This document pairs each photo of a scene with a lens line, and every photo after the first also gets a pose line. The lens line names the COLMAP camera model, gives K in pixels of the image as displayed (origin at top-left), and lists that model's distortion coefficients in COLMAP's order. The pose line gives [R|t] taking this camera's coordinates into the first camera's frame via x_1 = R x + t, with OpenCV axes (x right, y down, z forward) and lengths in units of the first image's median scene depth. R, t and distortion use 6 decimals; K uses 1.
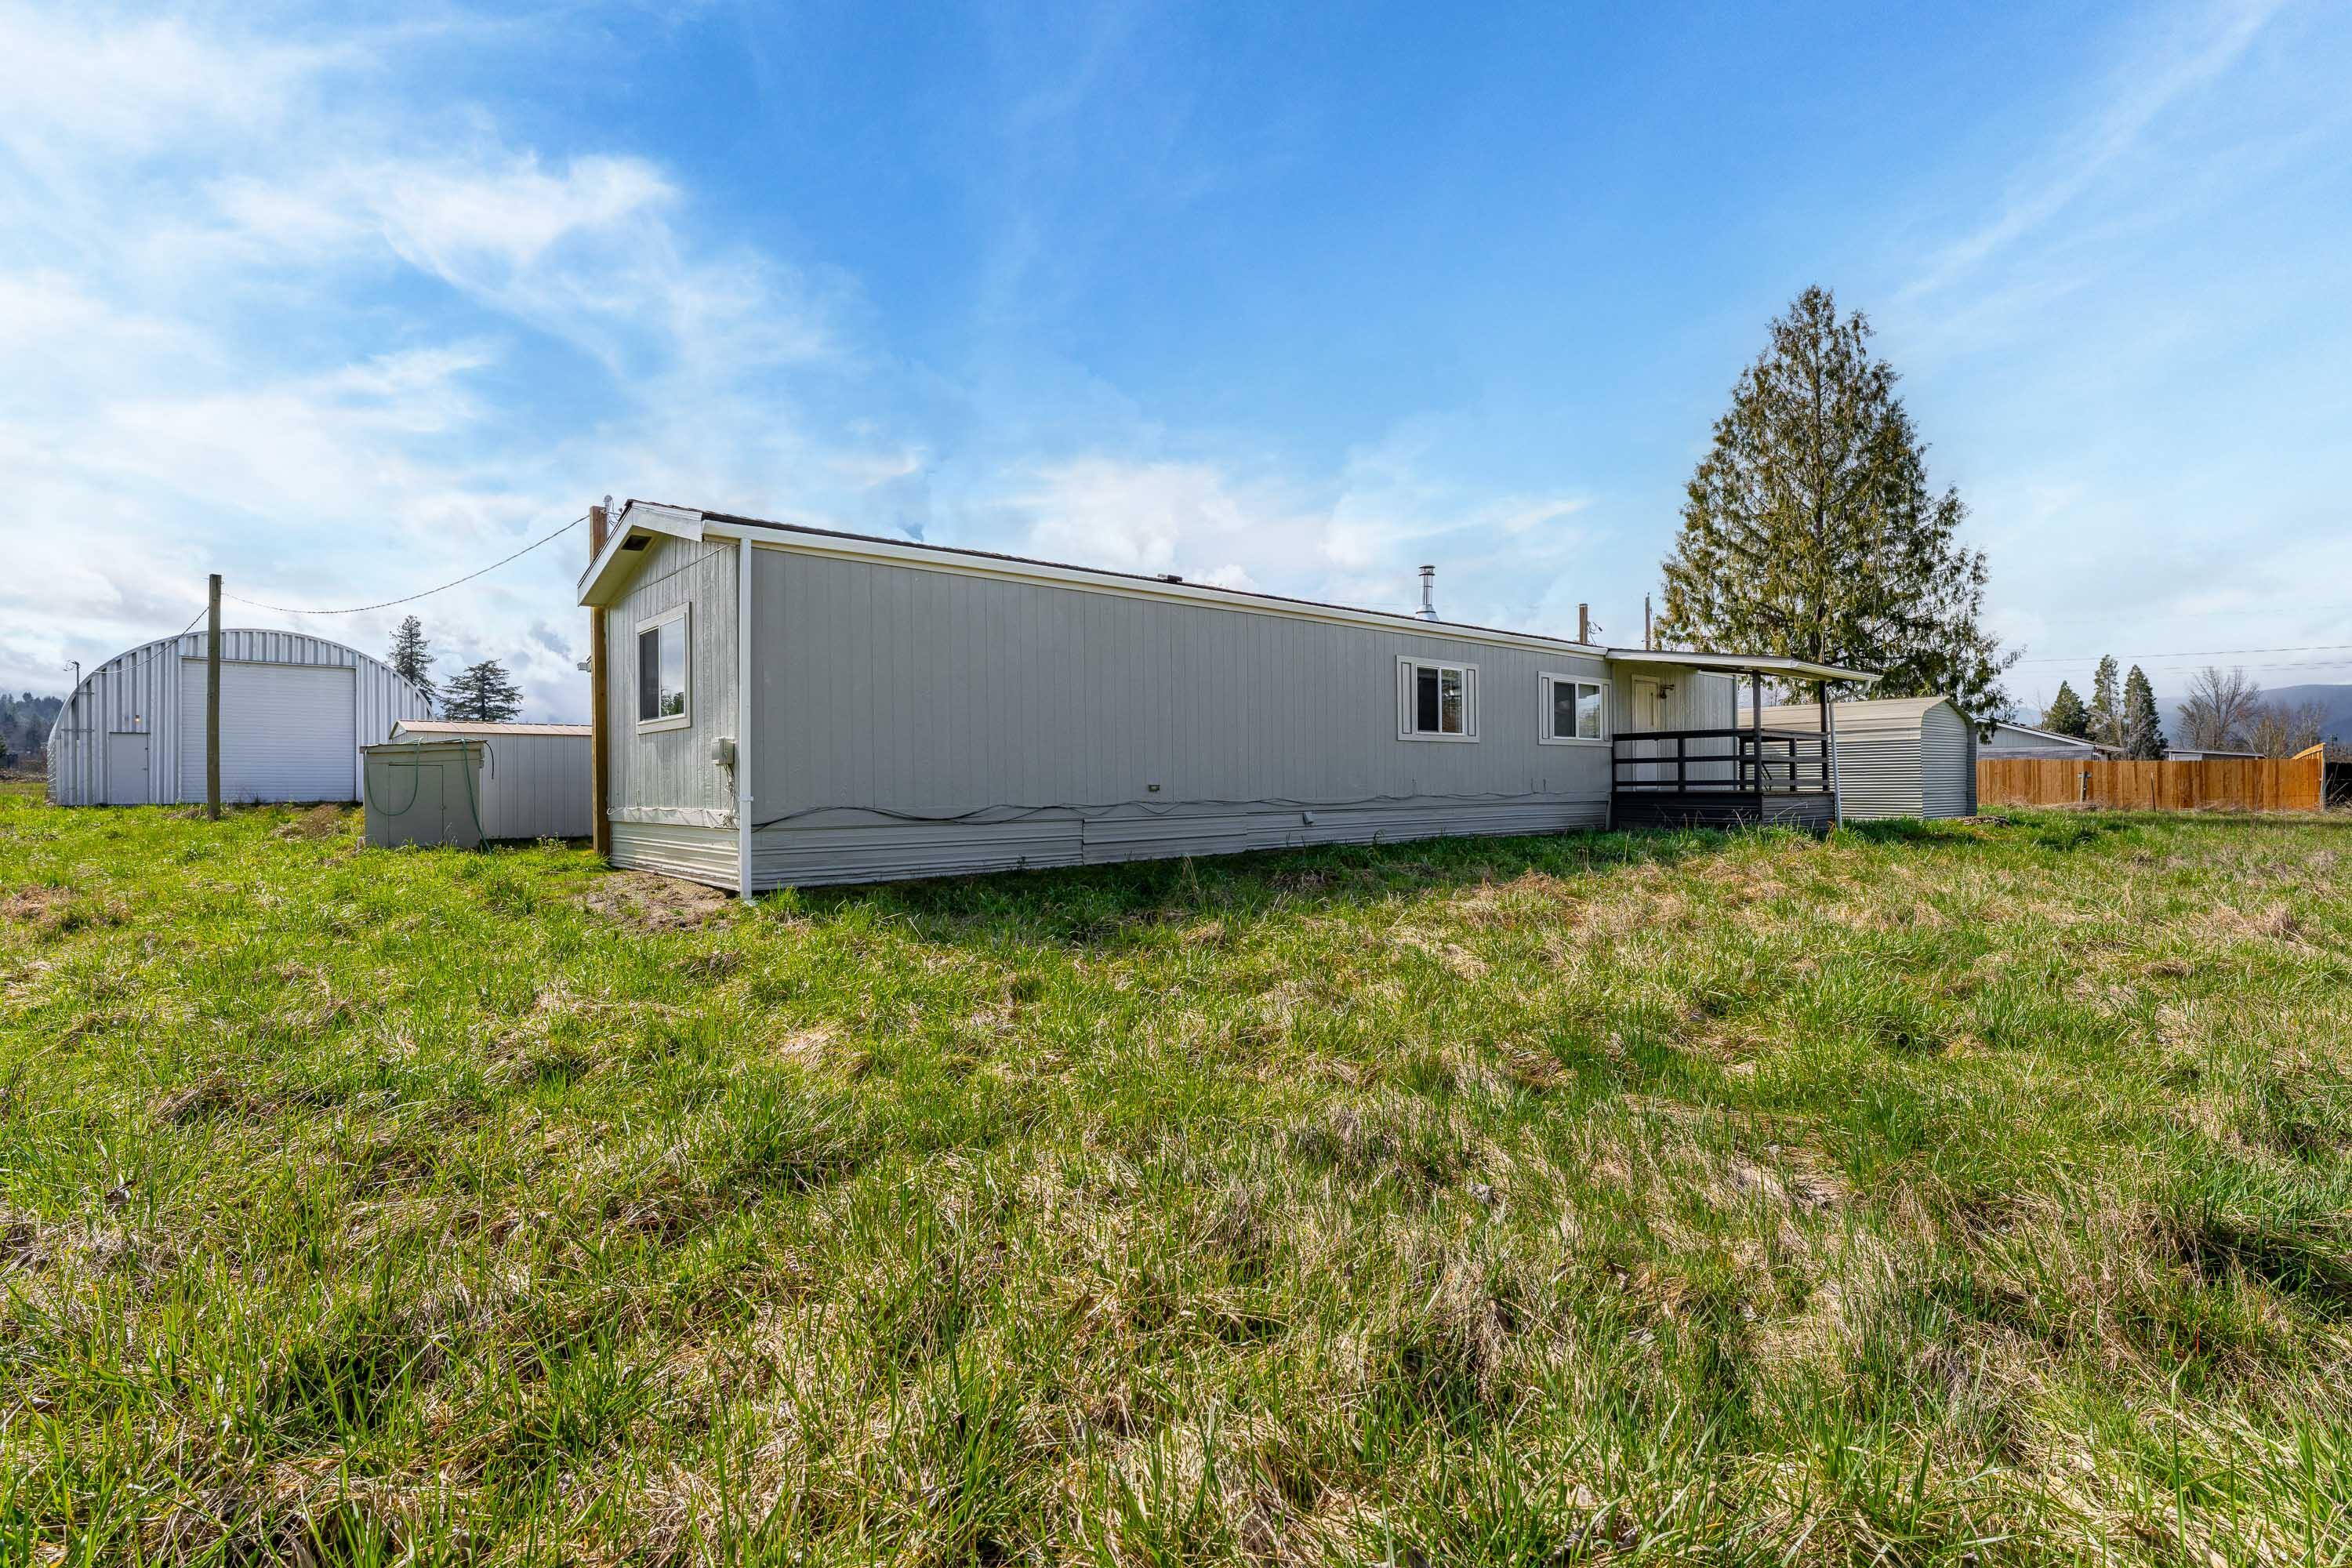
lens RADIAL K [[1090.7, 0, 1173.9], [0, 1090.7, 795.3], [0, 0, 1]] dist [0.003074, 0.000565]
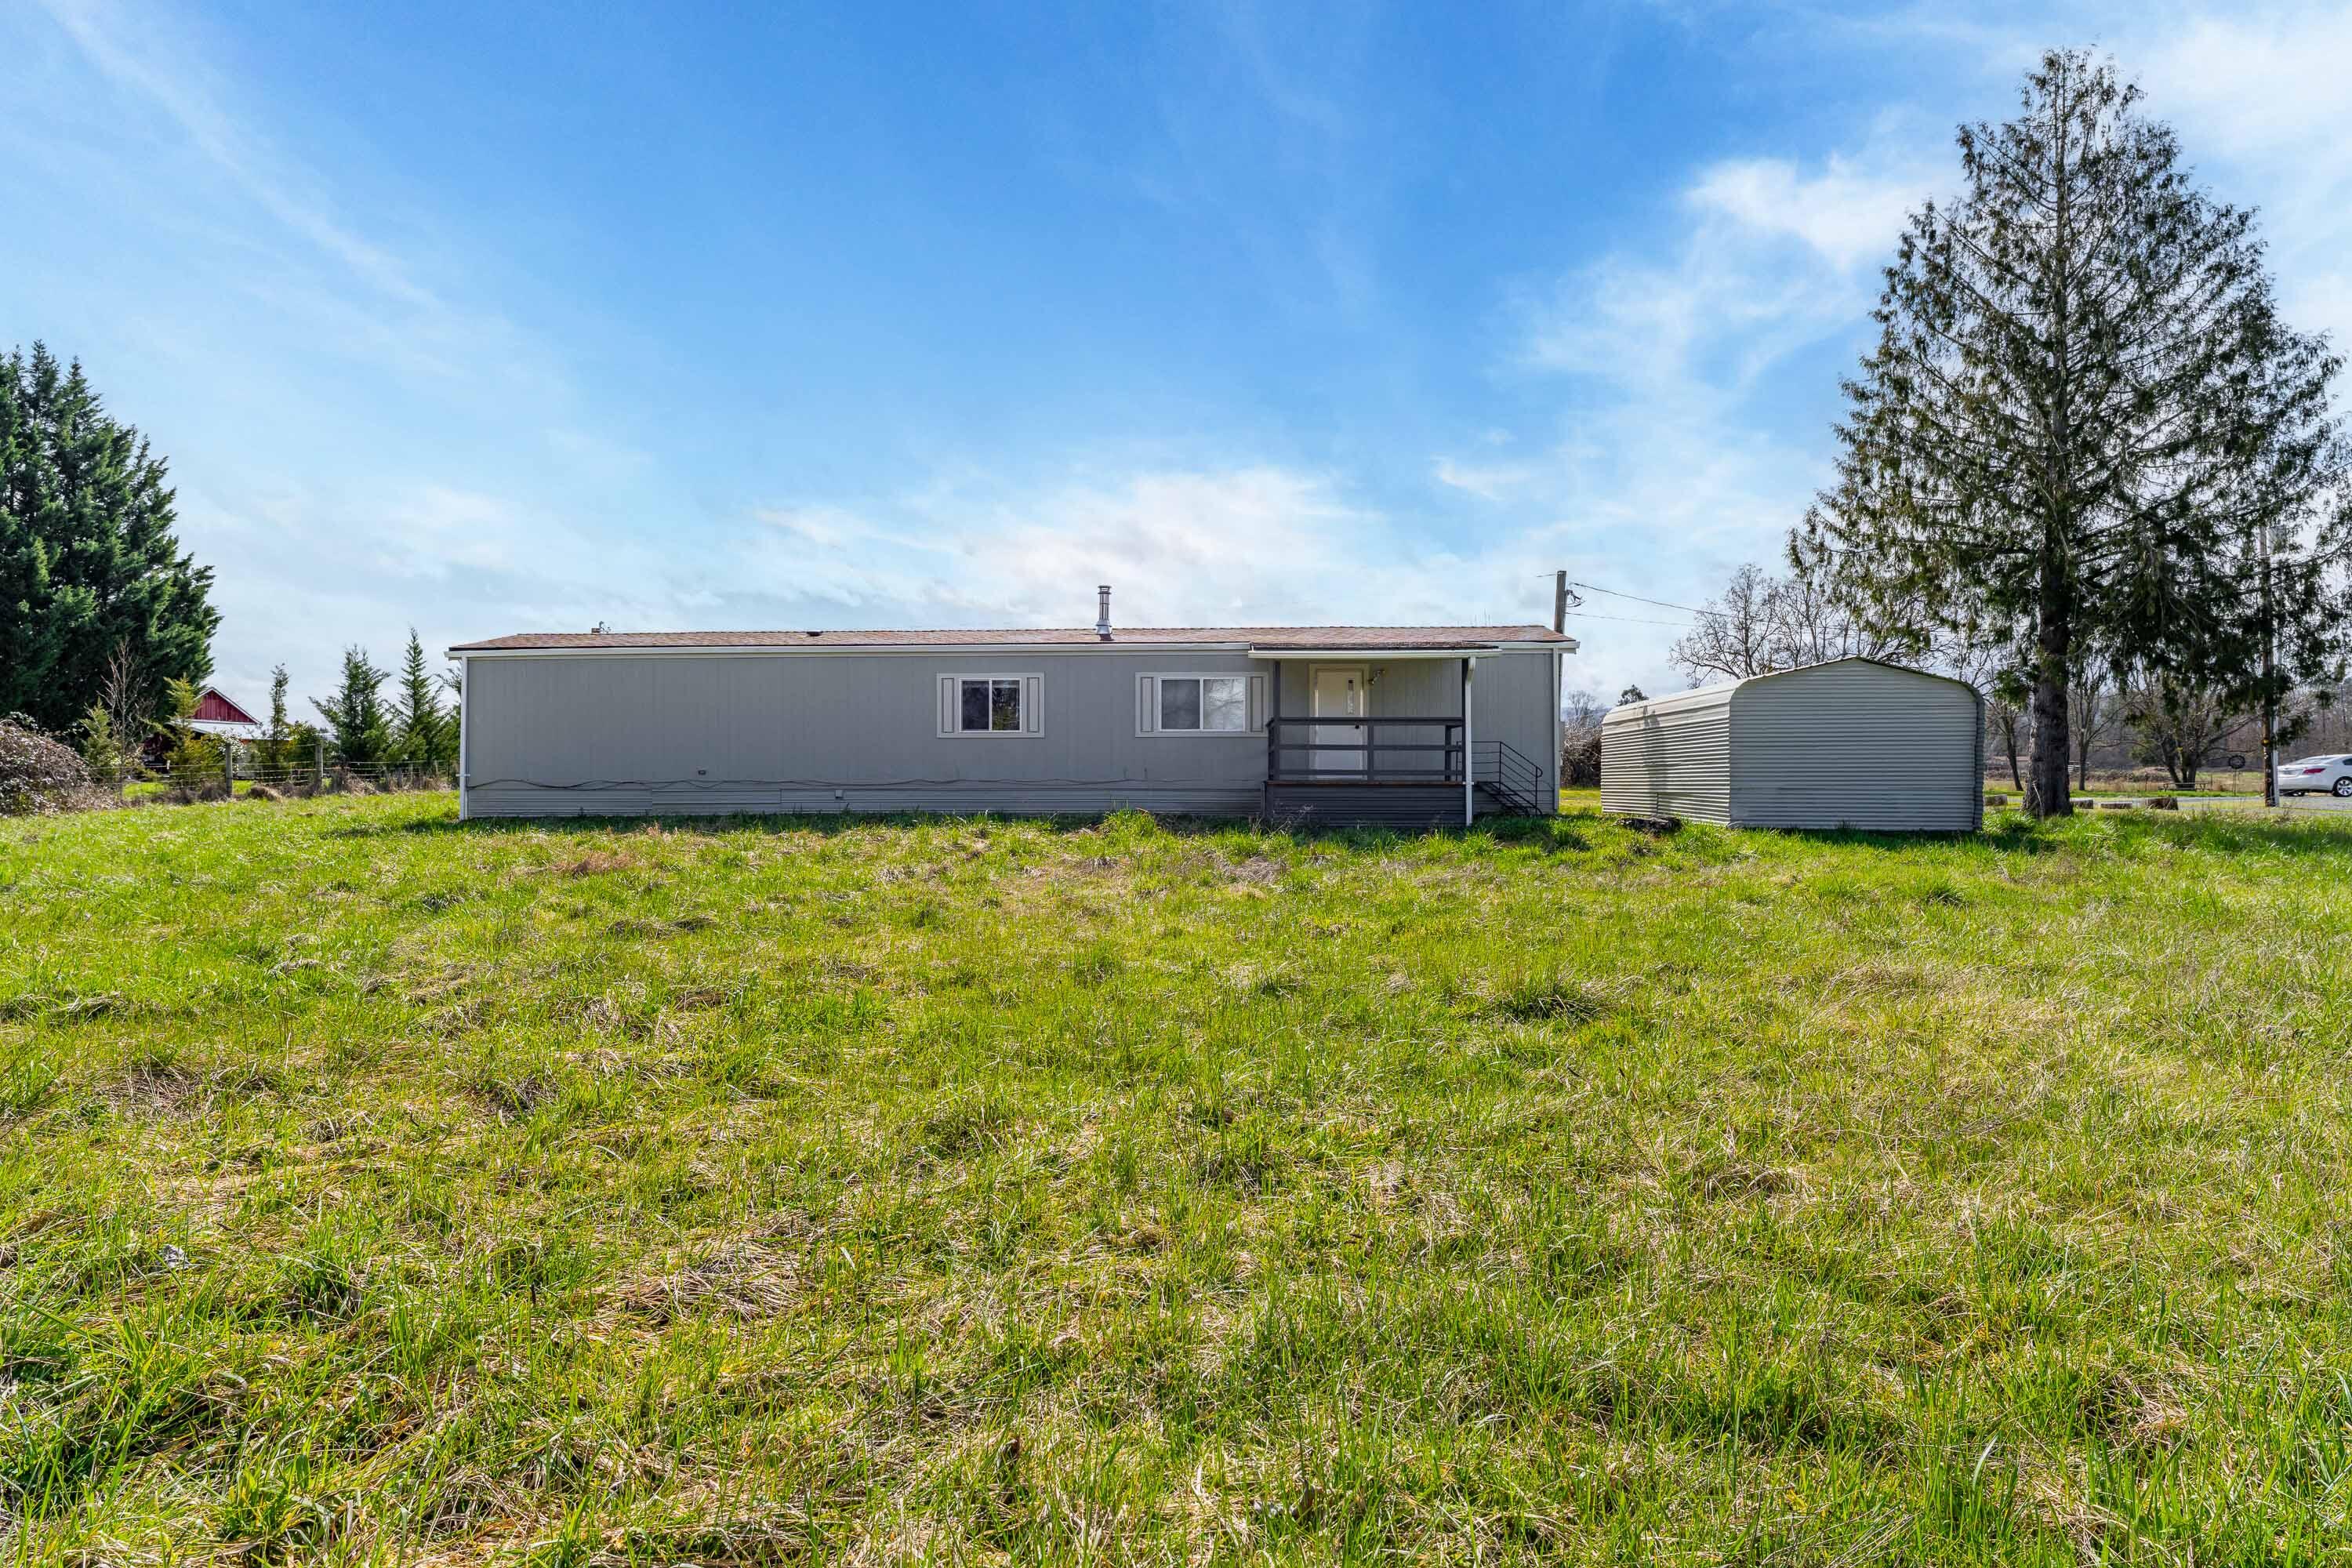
lens RADIAL K [[1090.7, 0, 1175.4], [0, 1090.7, 775.7], [0, 0, 1]] dist [0.003074, 0.000565]
pose [[0.762638, 0.023299, -0.646406, 1.231414], [-0.010730, 0.999669, 0.023372, -0.036479], [0.646737, -0.010888, 0.762636, 0.170173]]
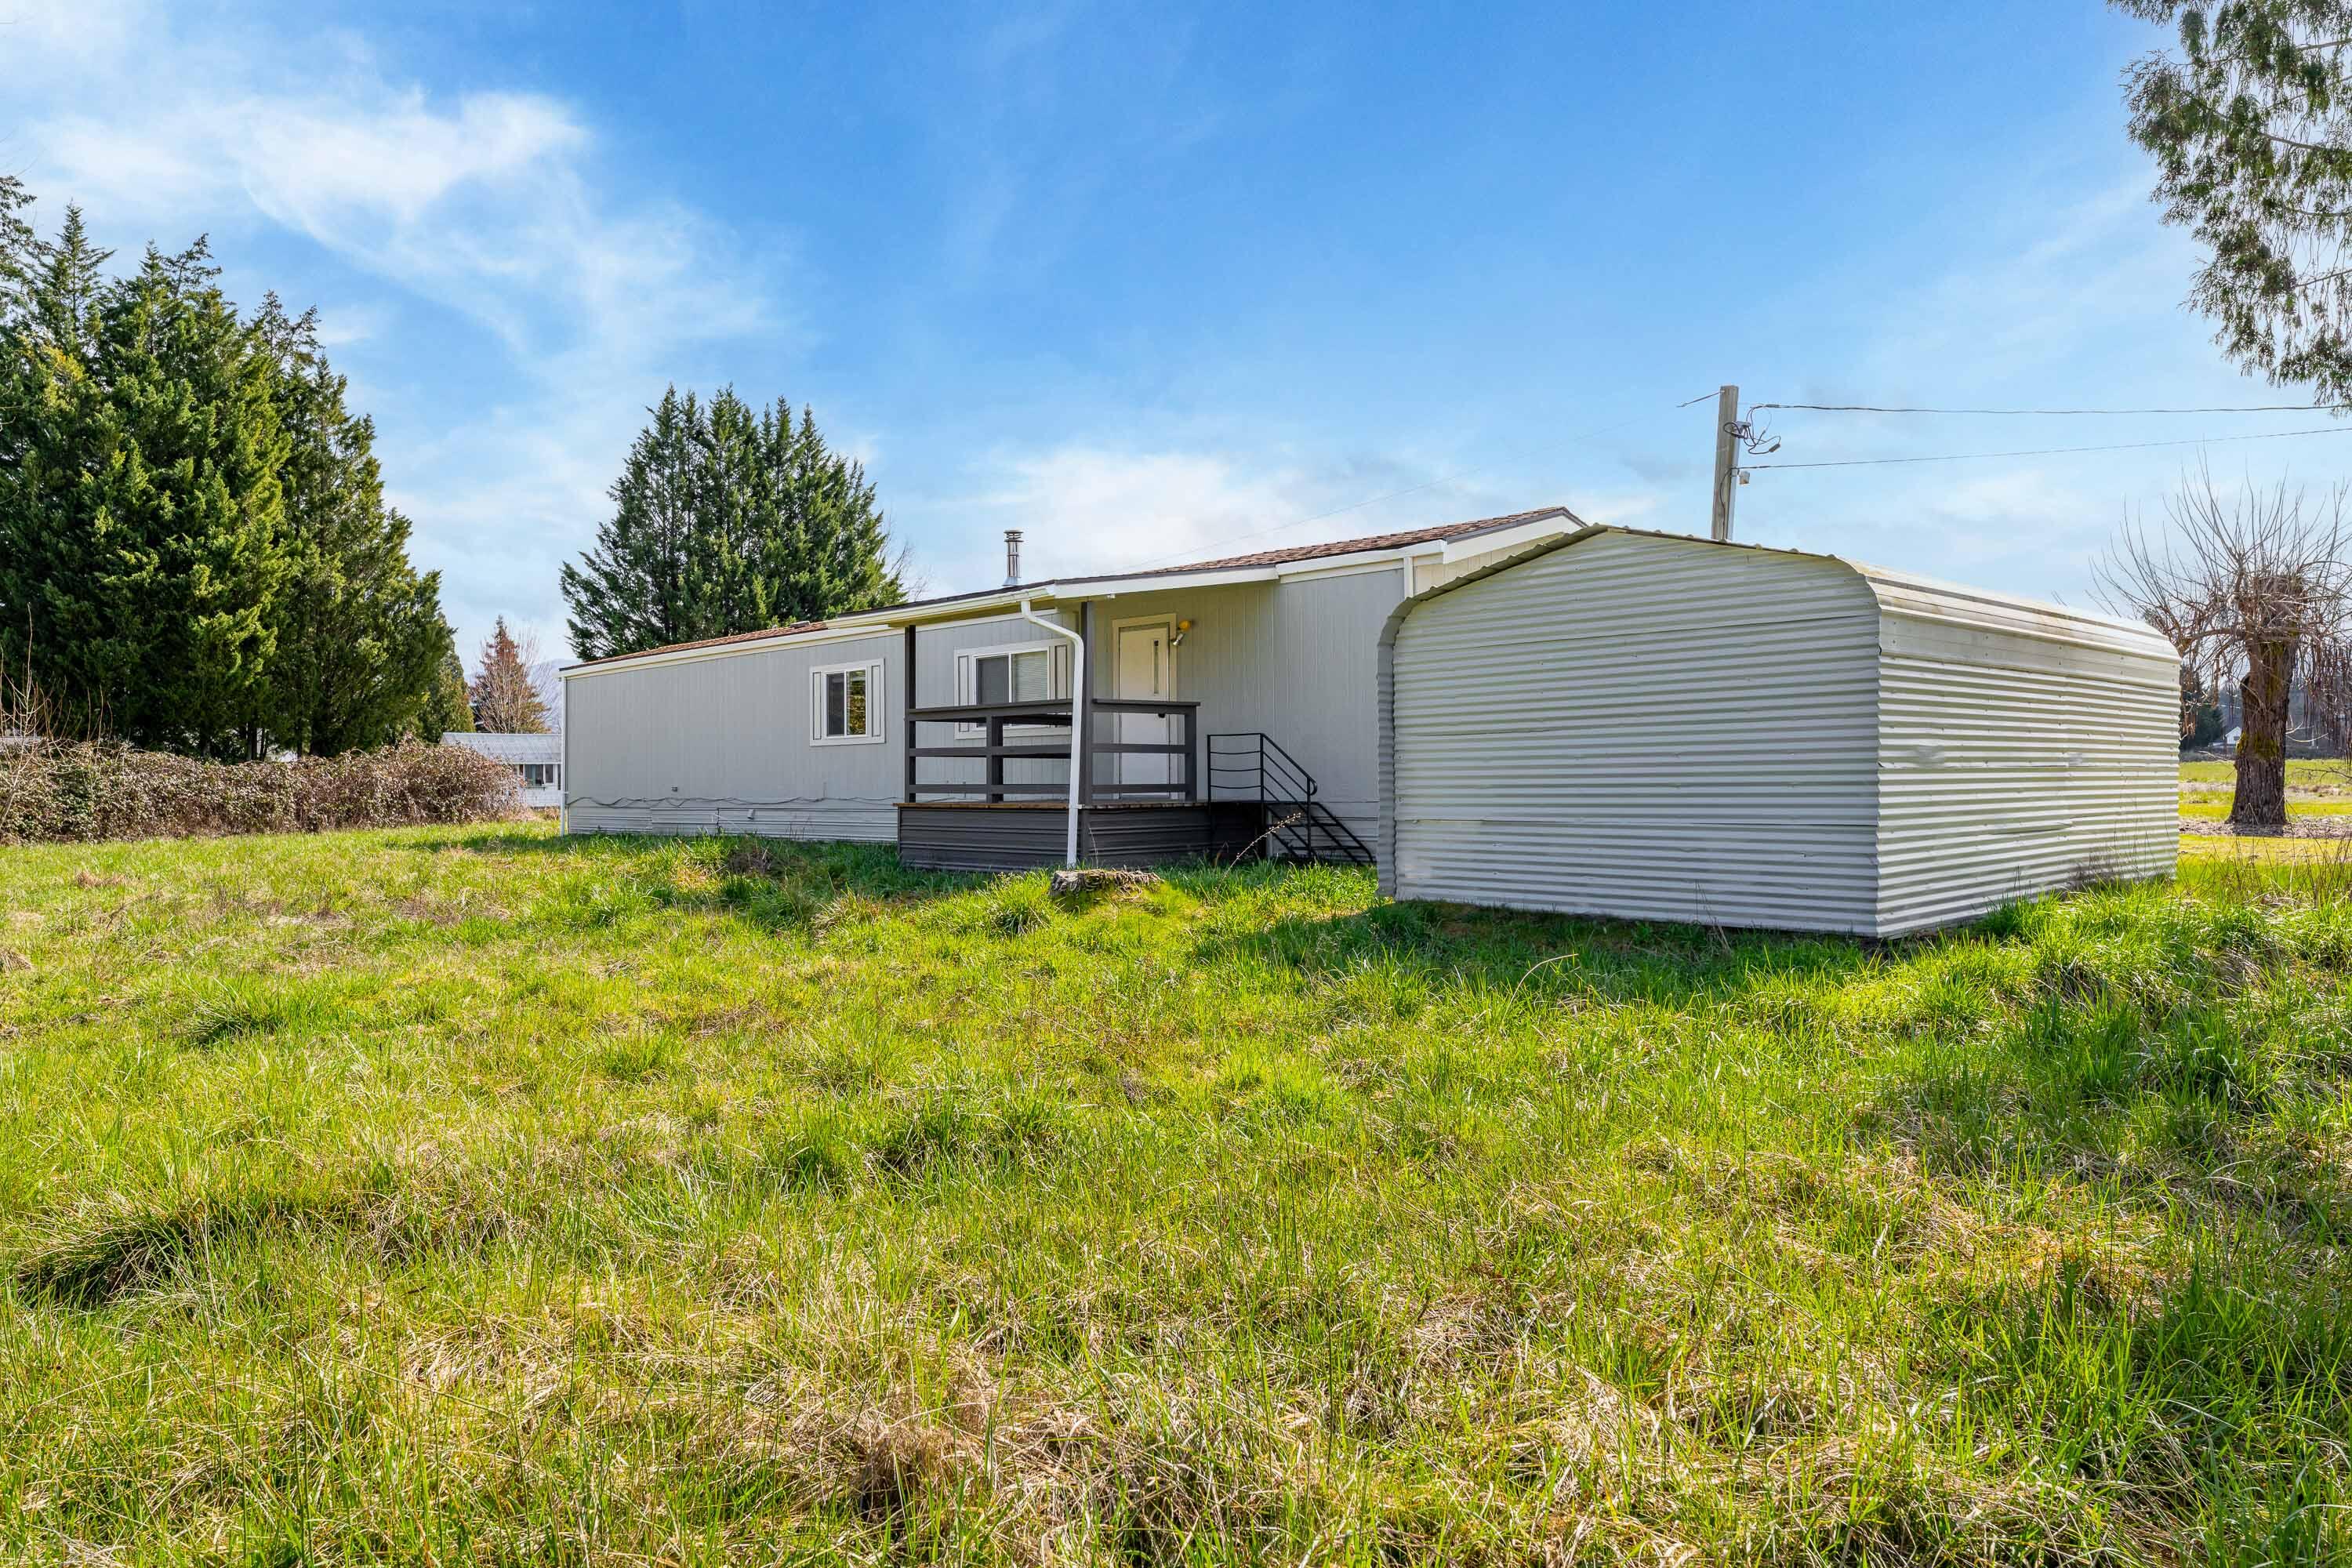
lens RADIAL K [[1536.6, 0, 1180.2], [0, 1536.6, 782.0], [0, 0, 1]] dist [-0.001759, 0.000463]
pose [[0.117217, 0.019395, -0.992917, 1.682086], [0.012597, 0.999700, 0.021014, -0.040724], [0.993026, -0.014971, 0.116937, 1.139212]]
